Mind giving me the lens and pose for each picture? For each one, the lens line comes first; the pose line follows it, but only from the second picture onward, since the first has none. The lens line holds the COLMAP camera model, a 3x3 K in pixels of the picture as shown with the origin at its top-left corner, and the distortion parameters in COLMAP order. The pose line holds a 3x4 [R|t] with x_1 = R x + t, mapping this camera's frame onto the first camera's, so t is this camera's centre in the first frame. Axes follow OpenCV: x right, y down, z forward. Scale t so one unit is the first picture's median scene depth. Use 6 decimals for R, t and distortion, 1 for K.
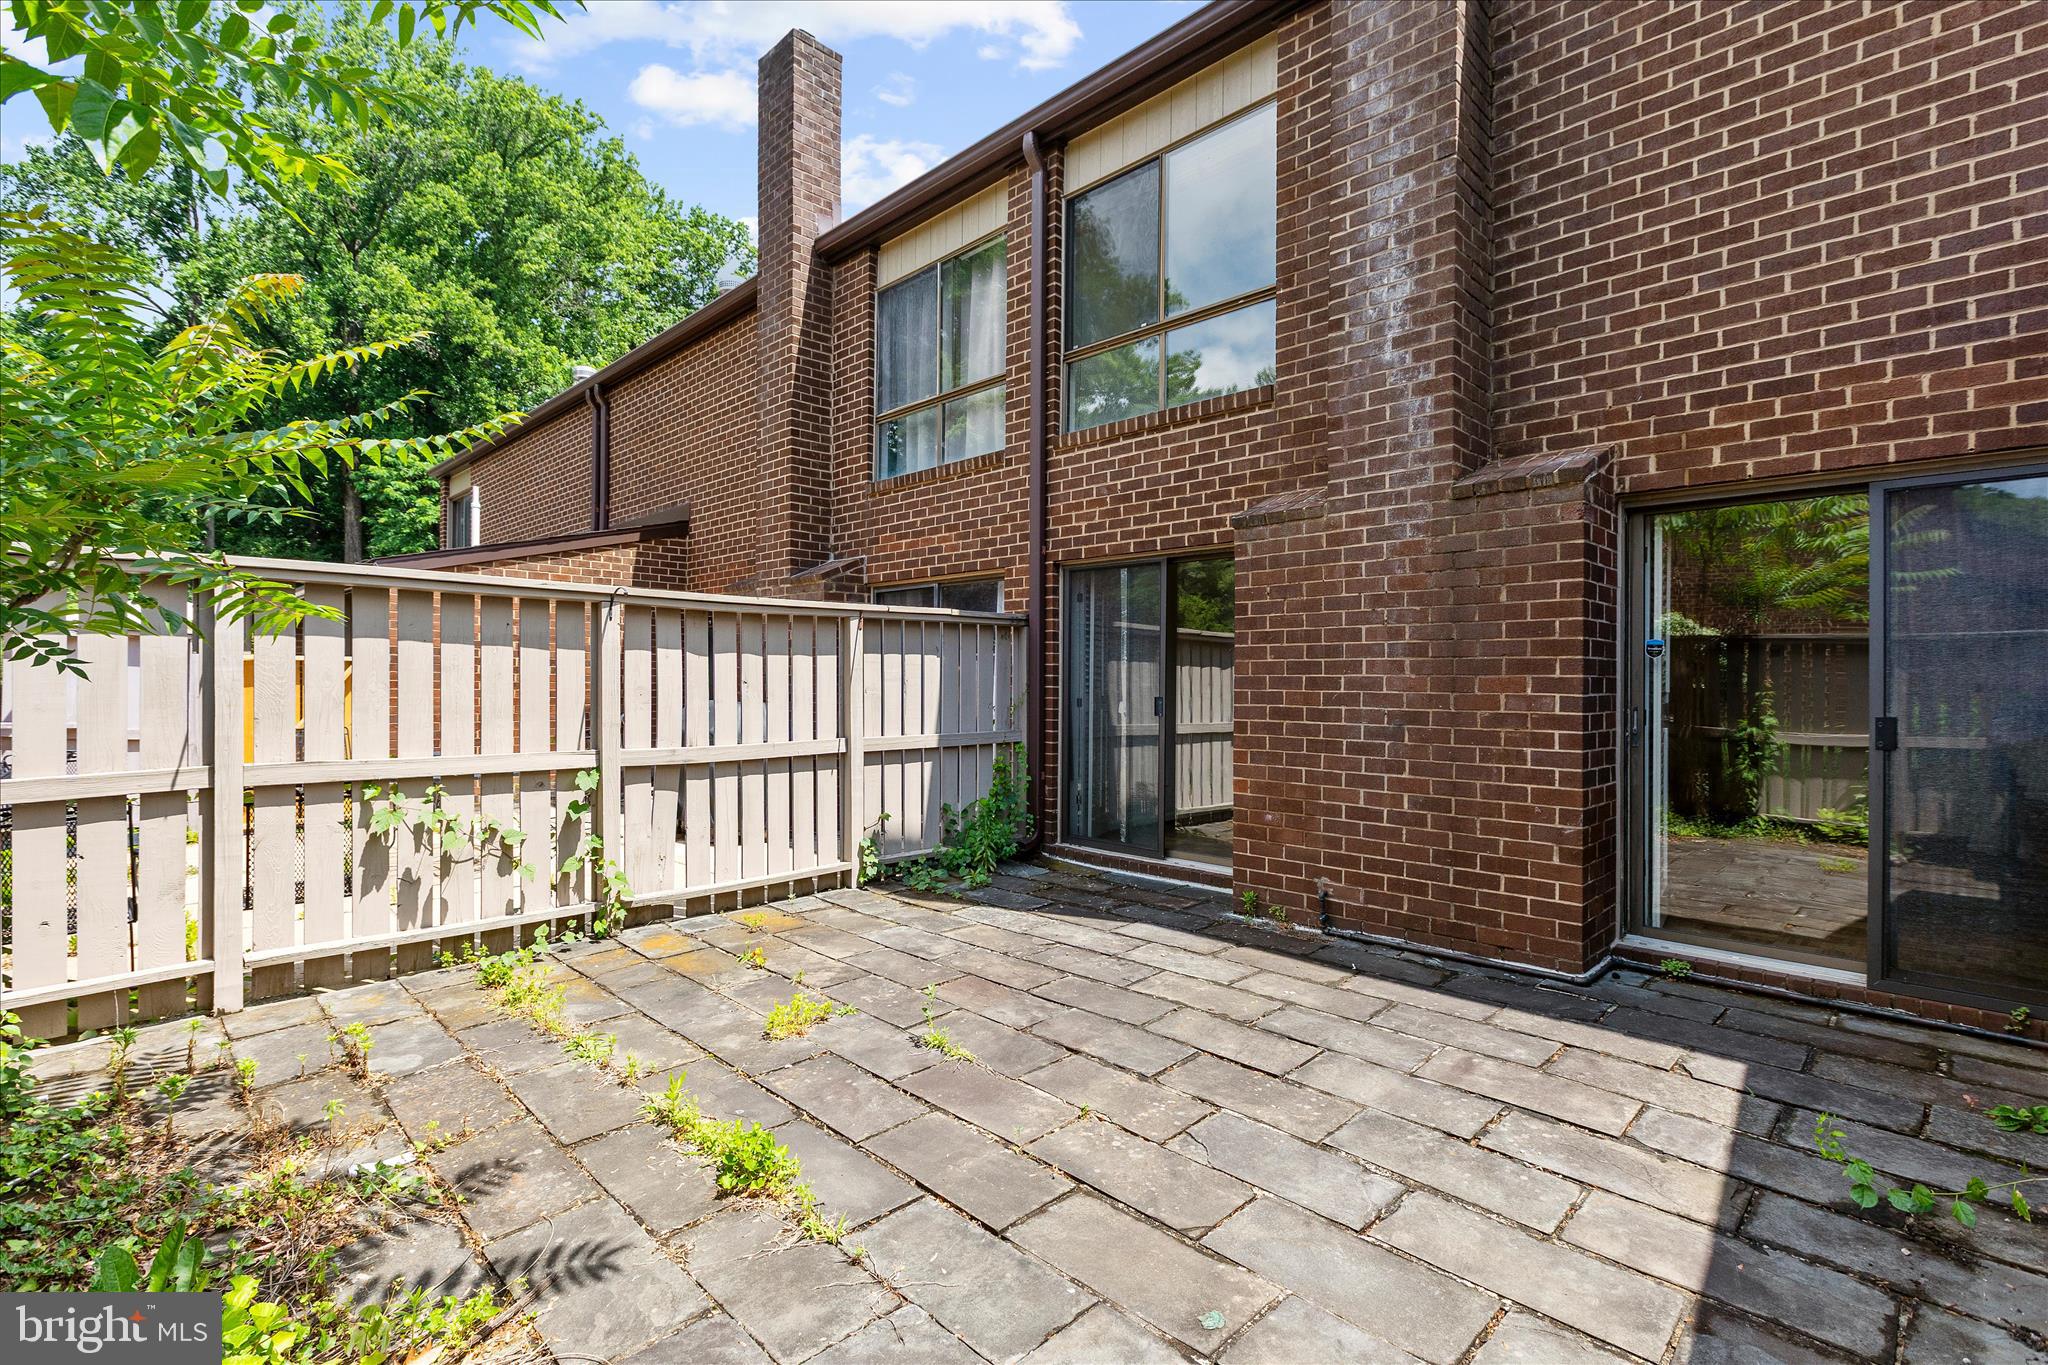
lens RADIAL K [[924.8, 0, 1024.0], [0, 924.8, 682.5], [0, 0, 1]] dist [0.001780, -0.000011]
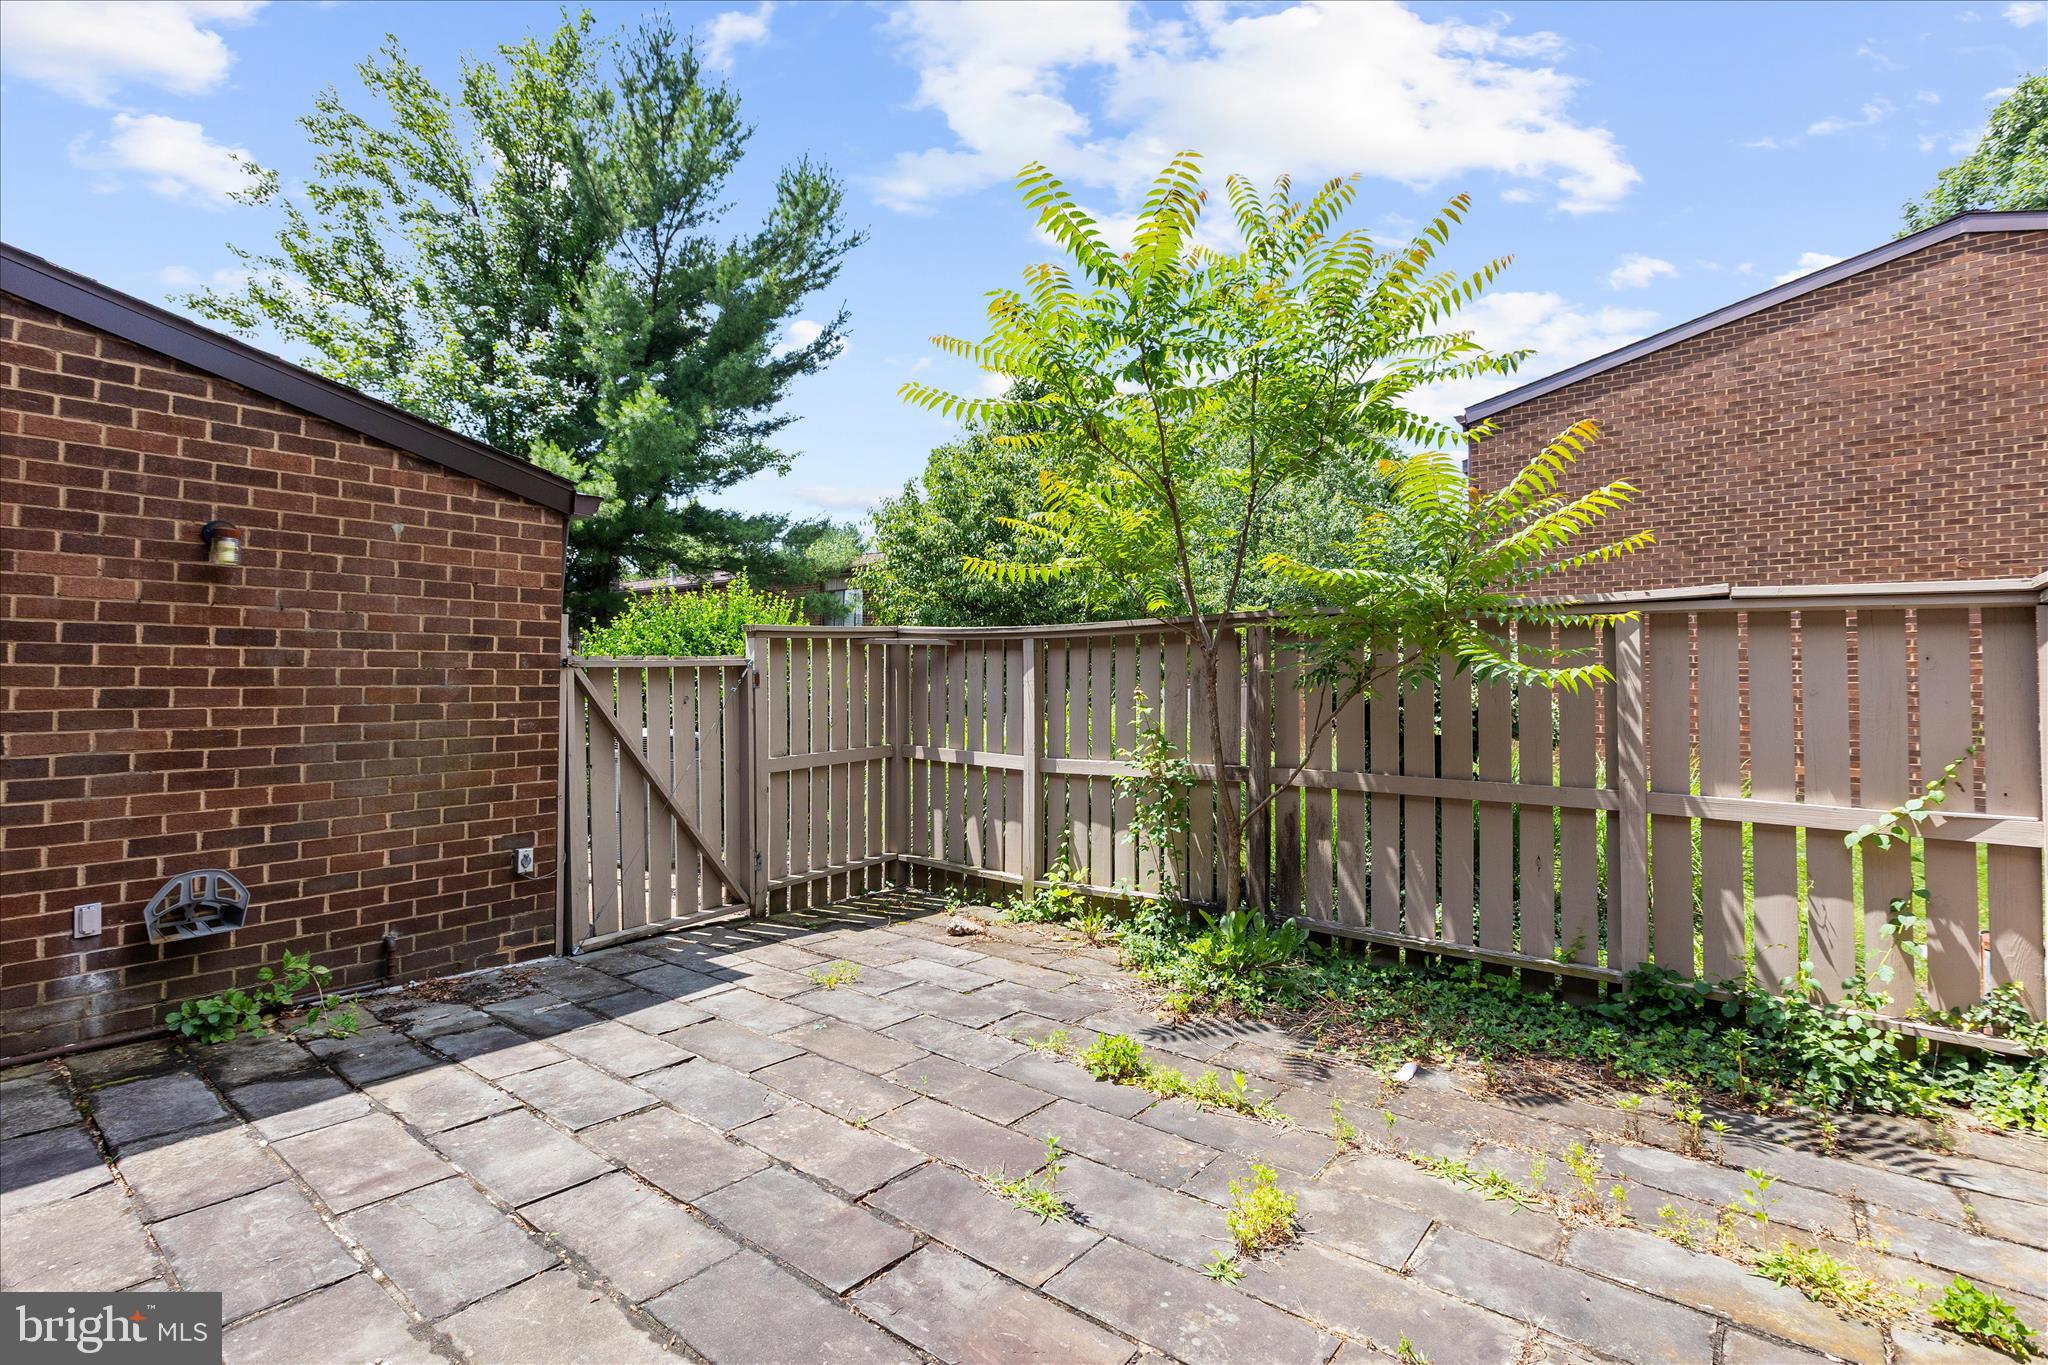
lens RADIAL K [[967.2, 0, 1024.0], [0, 967.2, 682.5], [0, 0, 1]] dist [0.001778, 0.000043]
pose [[-0.991188, -0.011741, -0.131938, 0.020430], [-0.012115, 0.999925, 0.002037, -0.021713], [0.131904, 0.003617, -0.991256, 1.289166]]
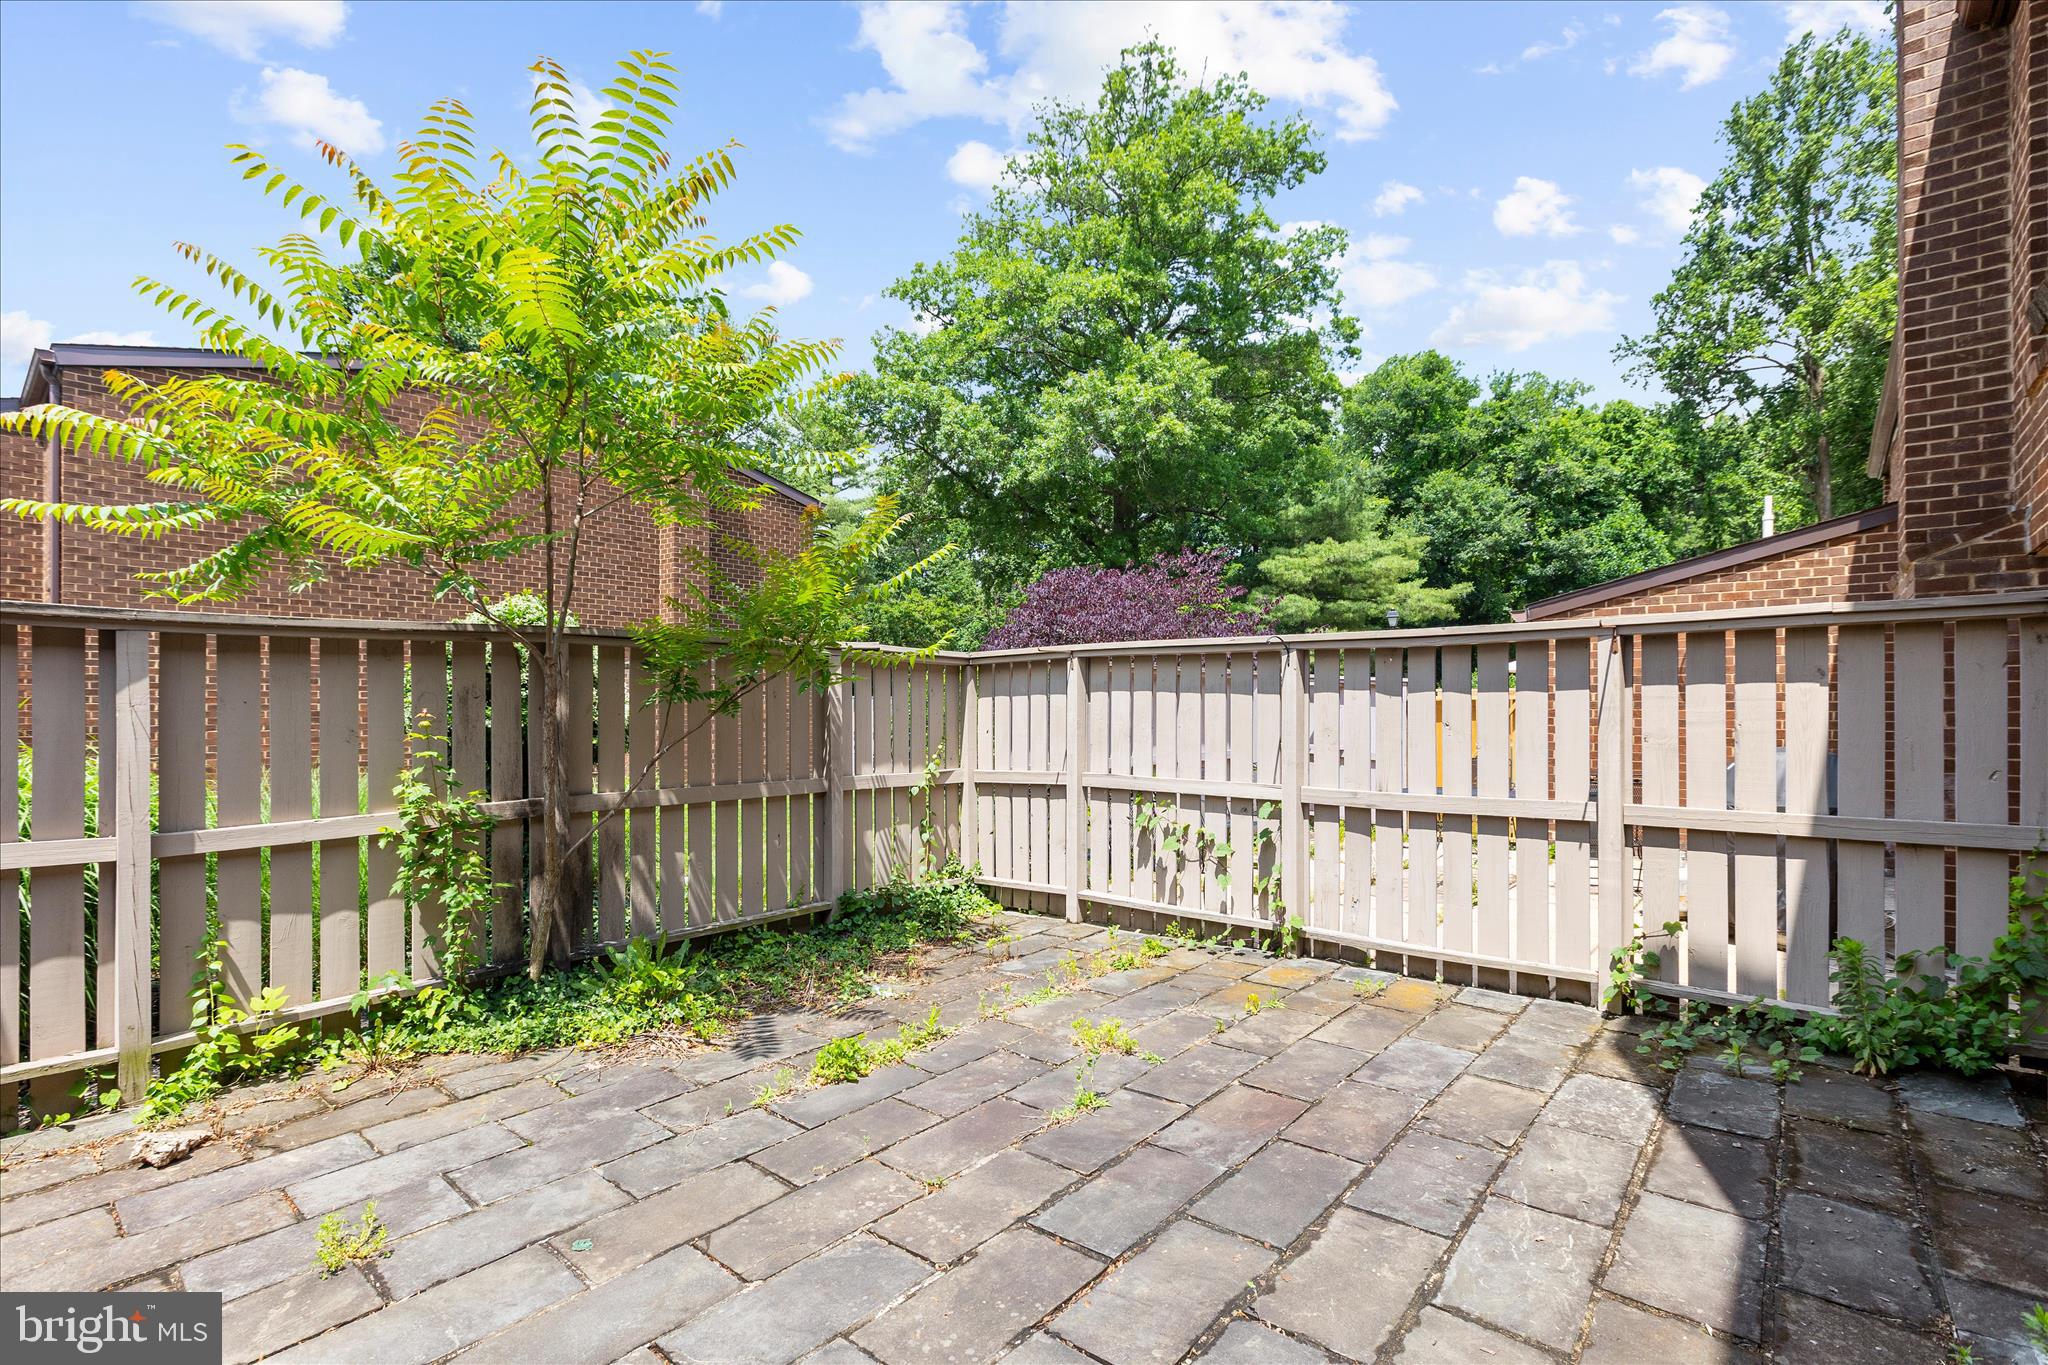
lens RADIAL K [[924.8, 0, 1024.0], [0, 924.8, 682.5], [0, 0, 1]] dist [0.001780, -0.000011]
pose [[0.097792, -0.032273, -0.994683, 0.639260], [-0.000121, 0.999474, -0.032440, -0.013699], [0.995207, 0.003293, 0.097736, 0.611853]]
